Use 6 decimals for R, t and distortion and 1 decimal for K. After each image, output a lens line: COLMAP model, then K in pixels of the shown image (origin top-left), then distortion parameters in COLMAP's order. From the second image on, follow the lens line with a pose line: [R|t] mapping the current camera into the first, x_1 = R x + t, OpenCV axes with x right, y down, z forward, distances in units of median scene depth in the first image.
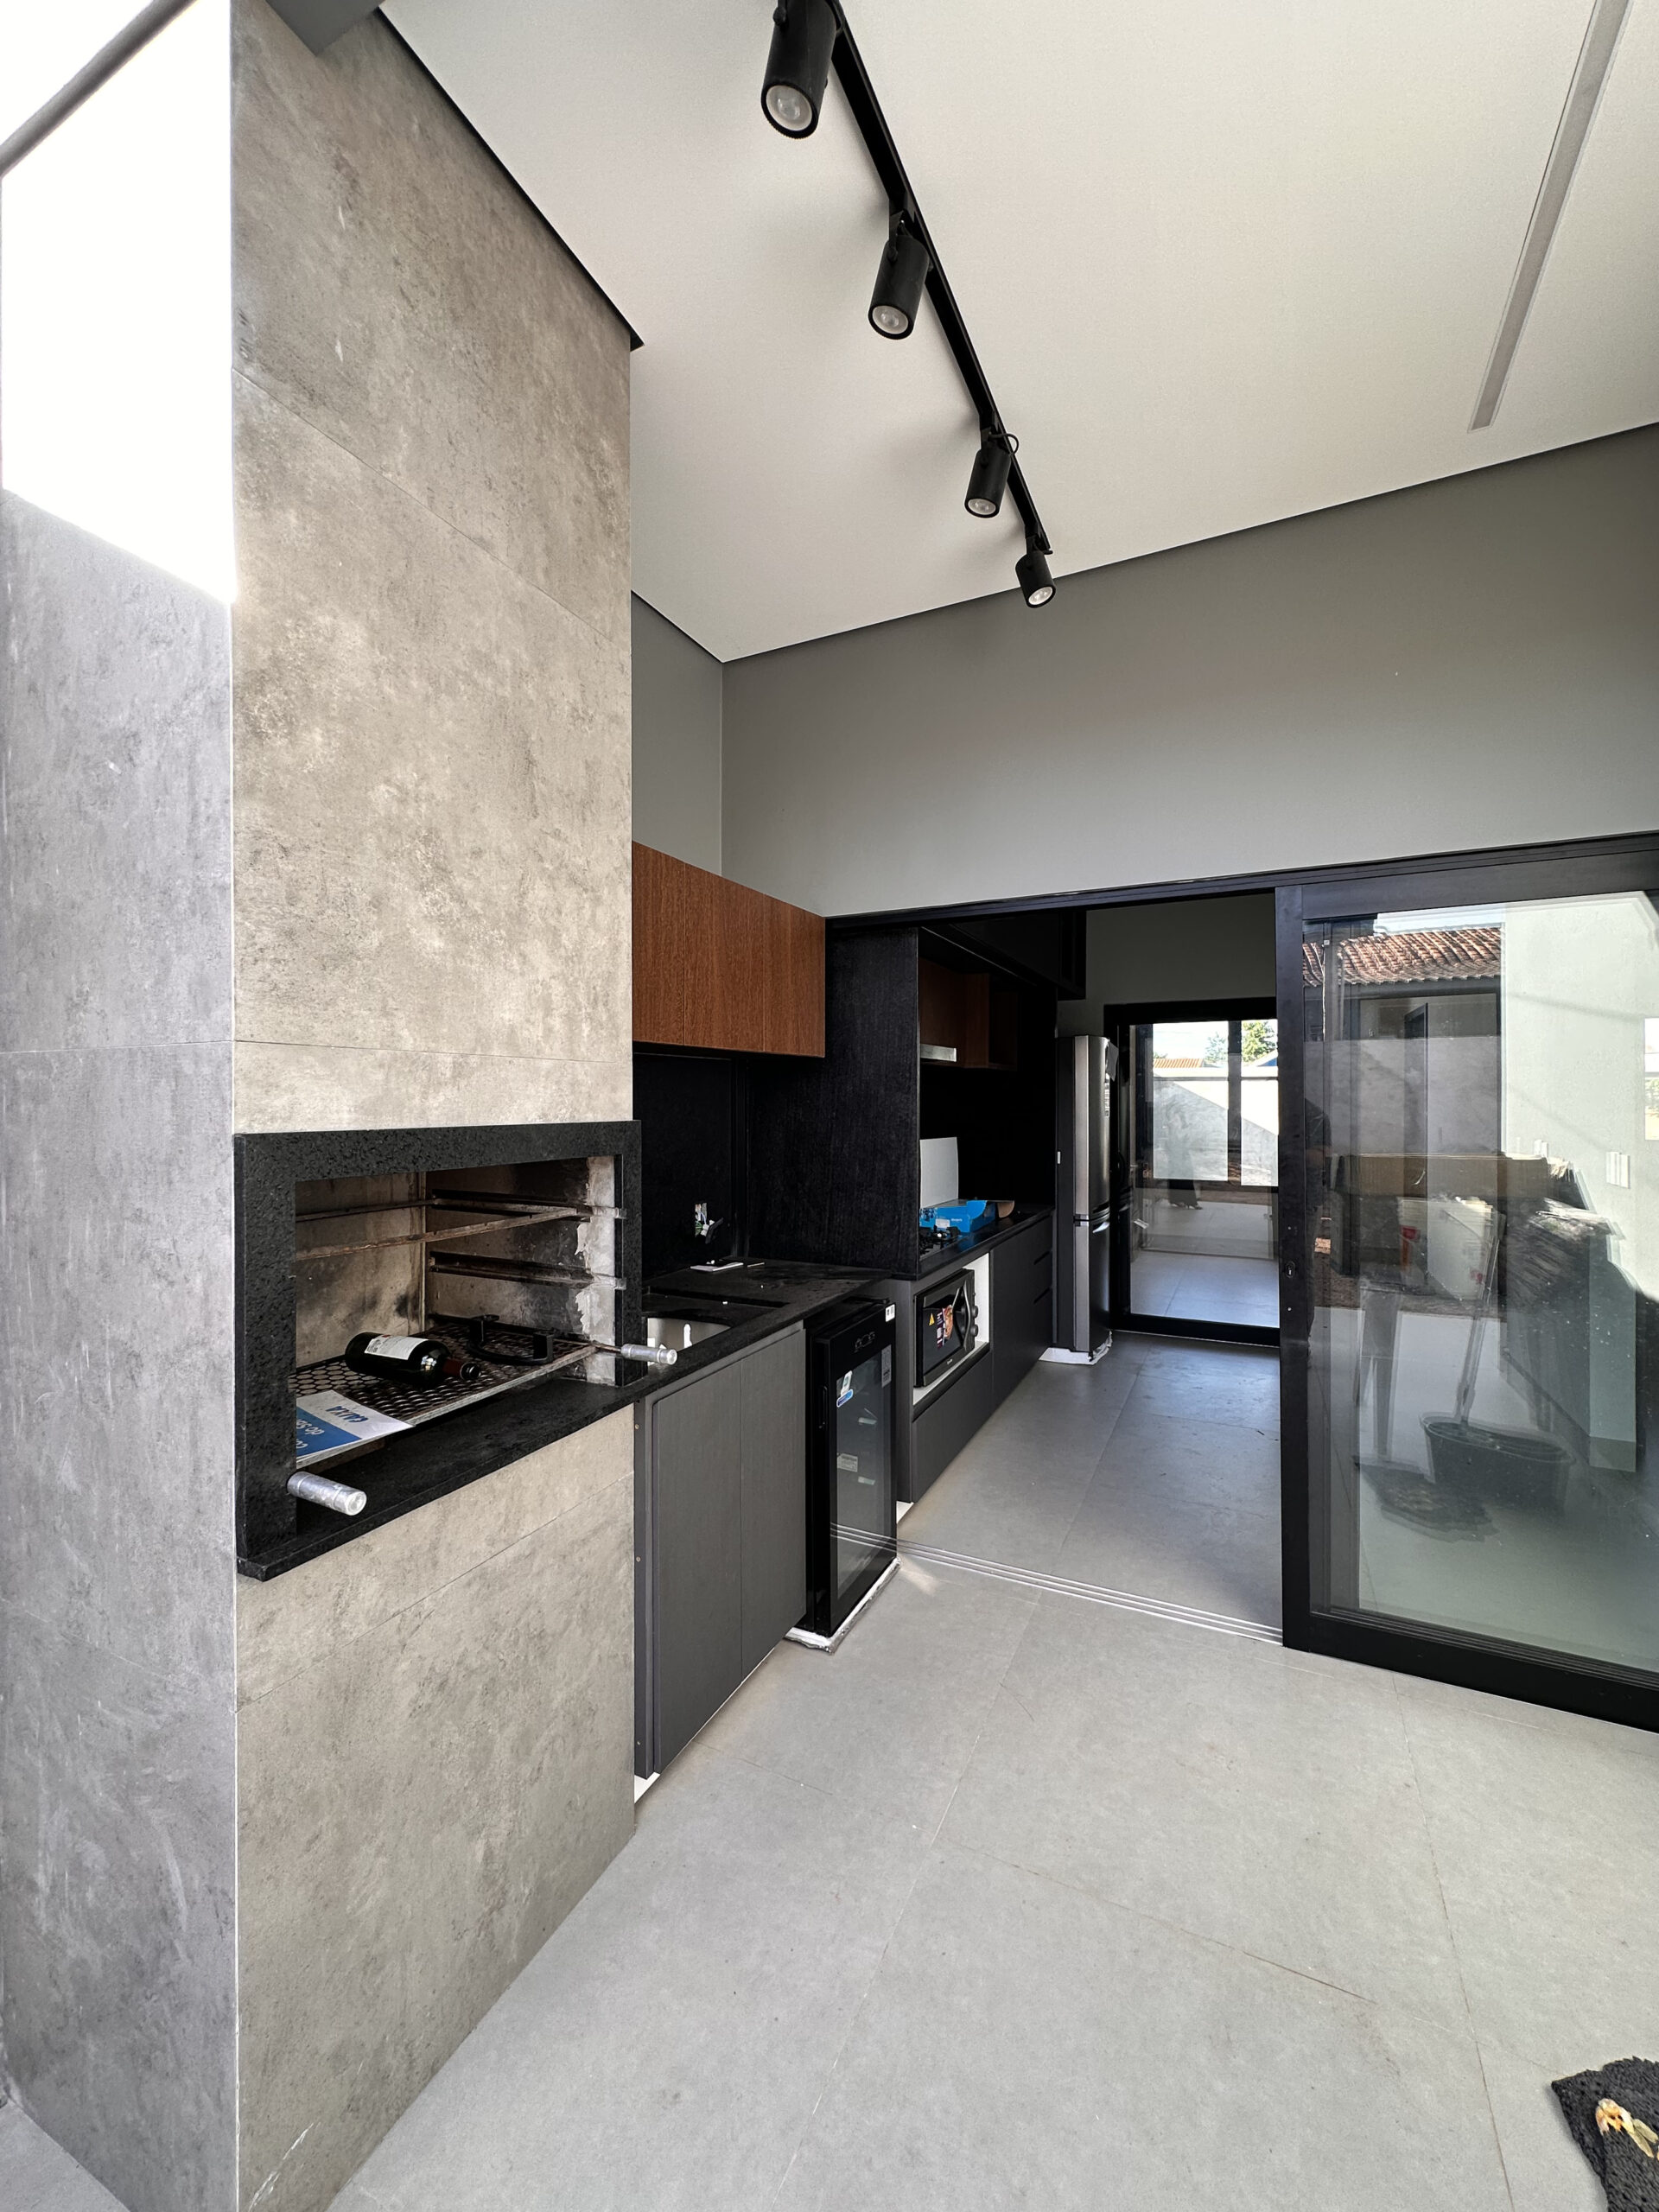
lens RADIAL K [[879.6, 0, 829.5], [0, 879.6, 1106.0], [0, 0, 1]] dist [-0.001730, 0.000385]
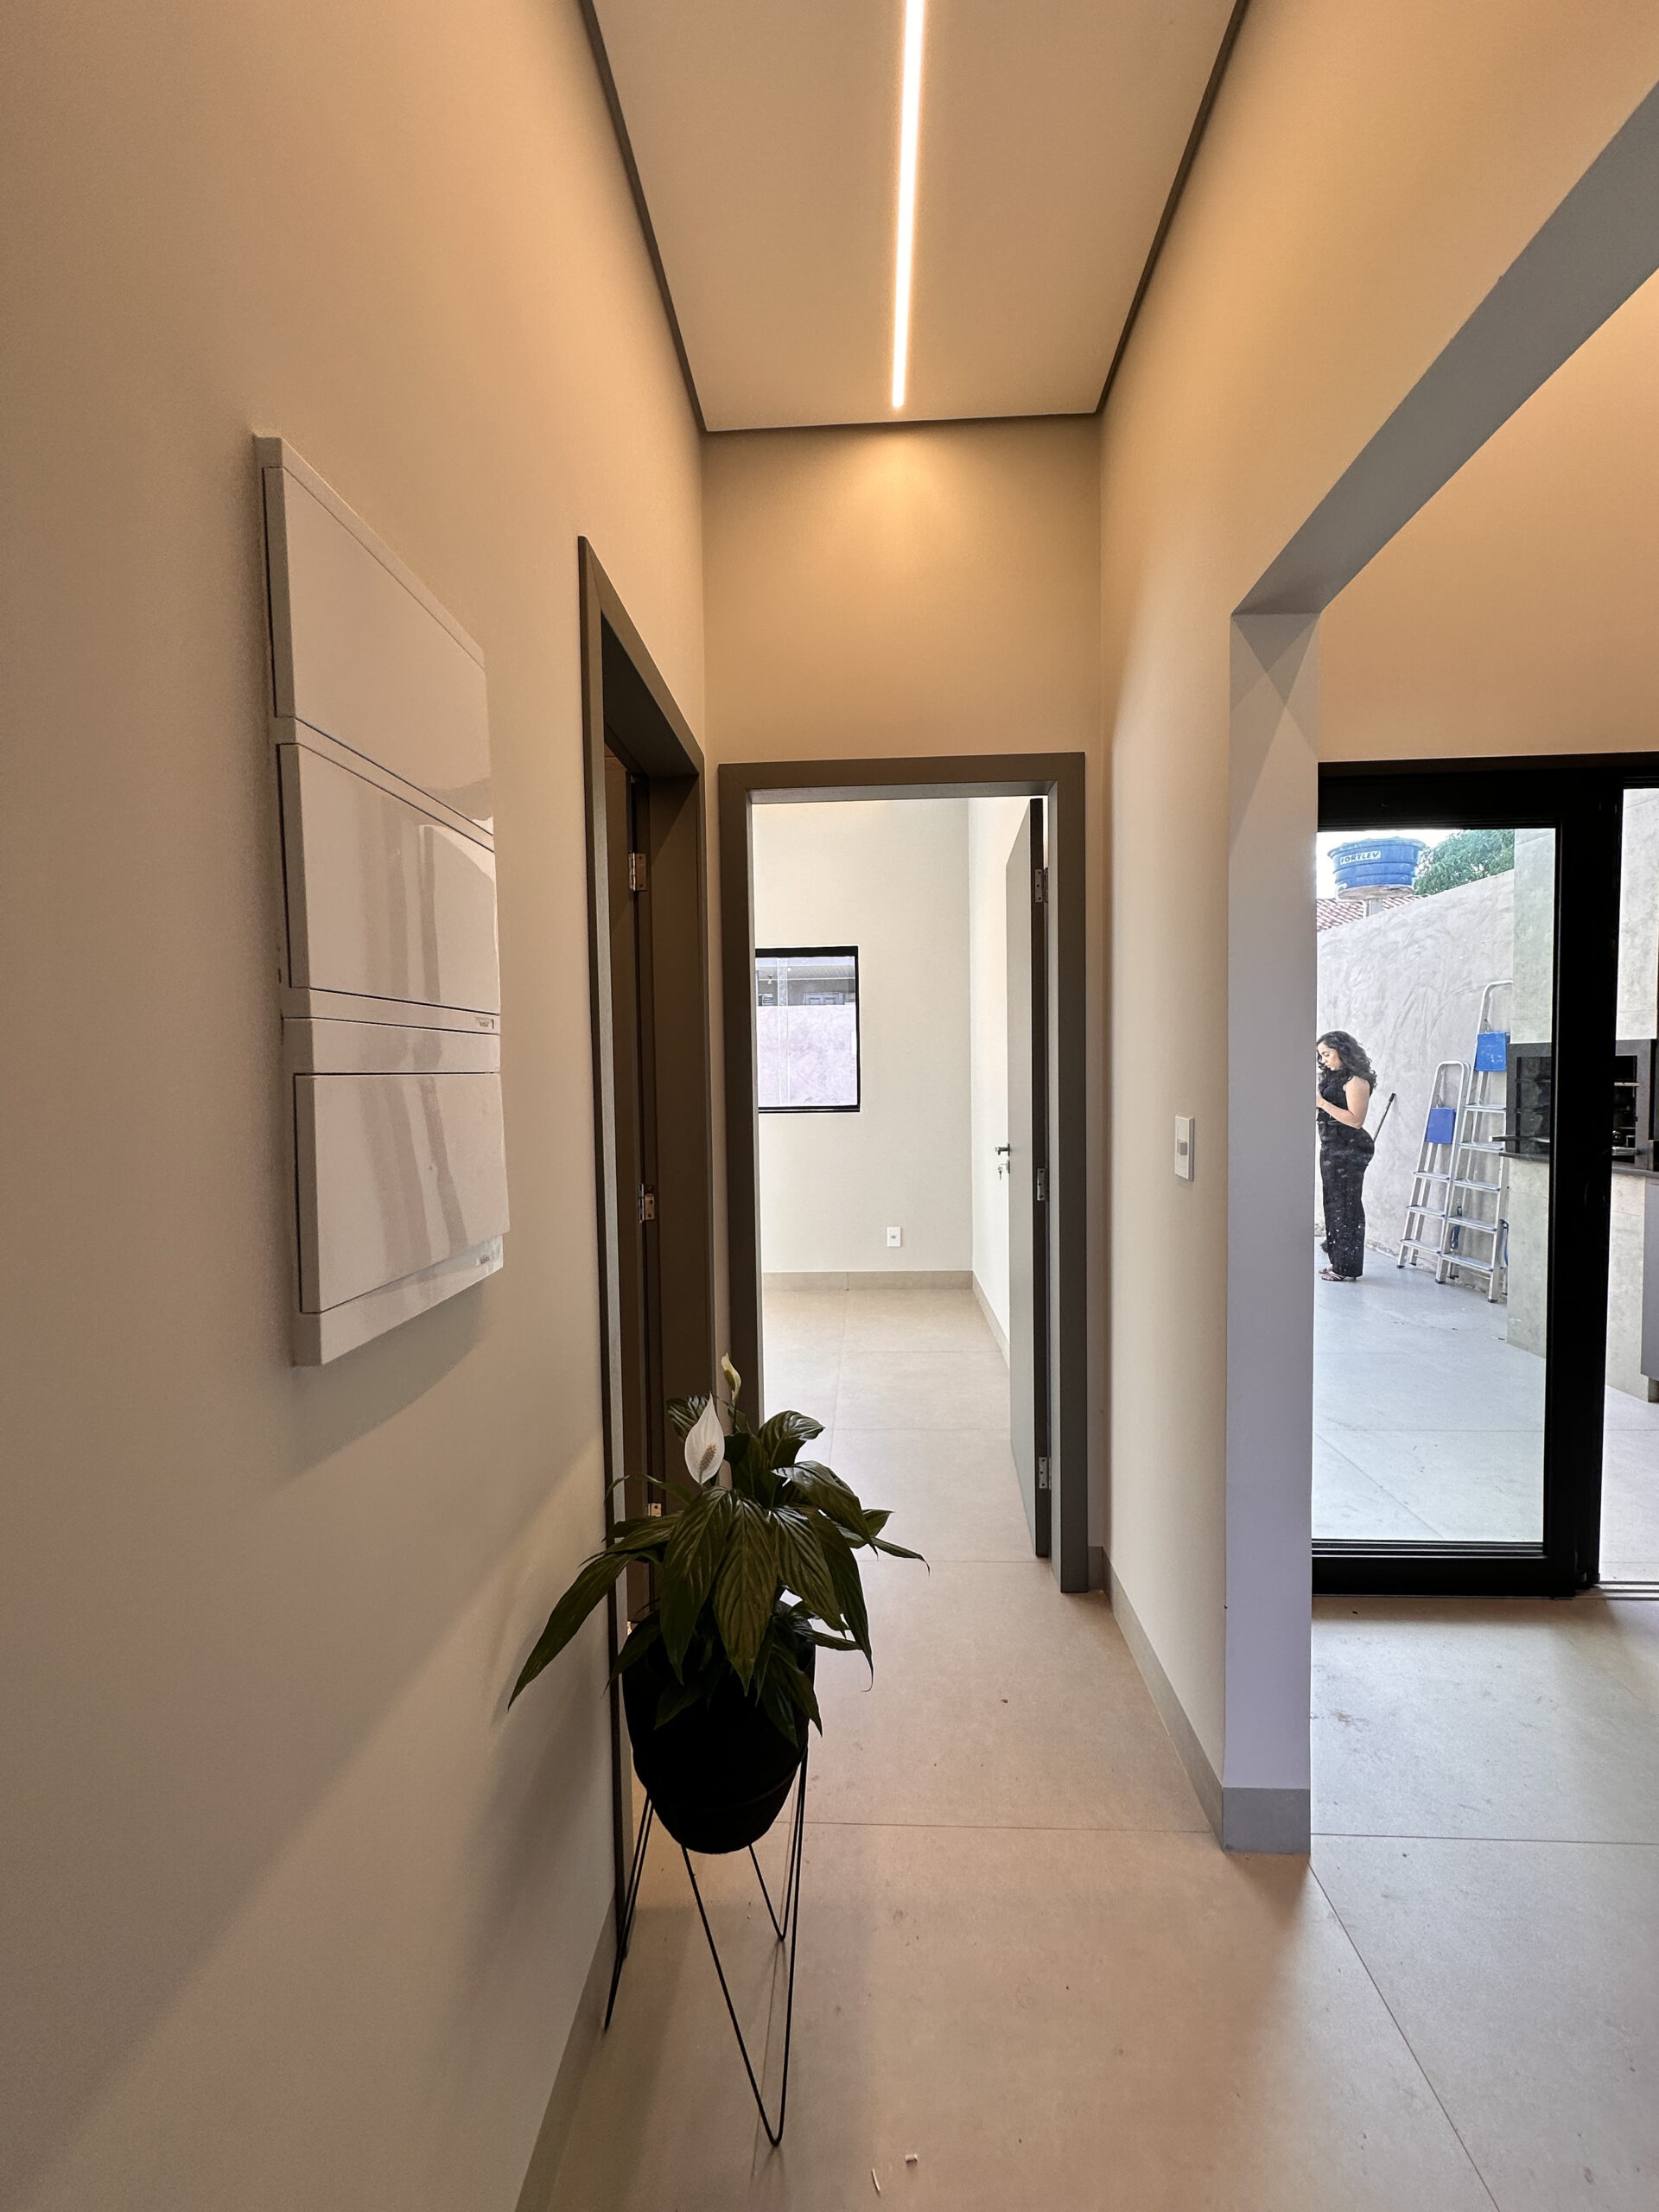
lens RADIAL K [[882.6, 0, 829.5], [0, 882.6, 1106.0], [0, 0, 1]] dist [0.000541, 0.000126]
pose [[-0.919989, 0.036090, -0.390278, 2.637636], [0.017325, 0.998523, 0.051497, 0.037403], [0.391560, 0.040615, -0.919256, 2.479981]]
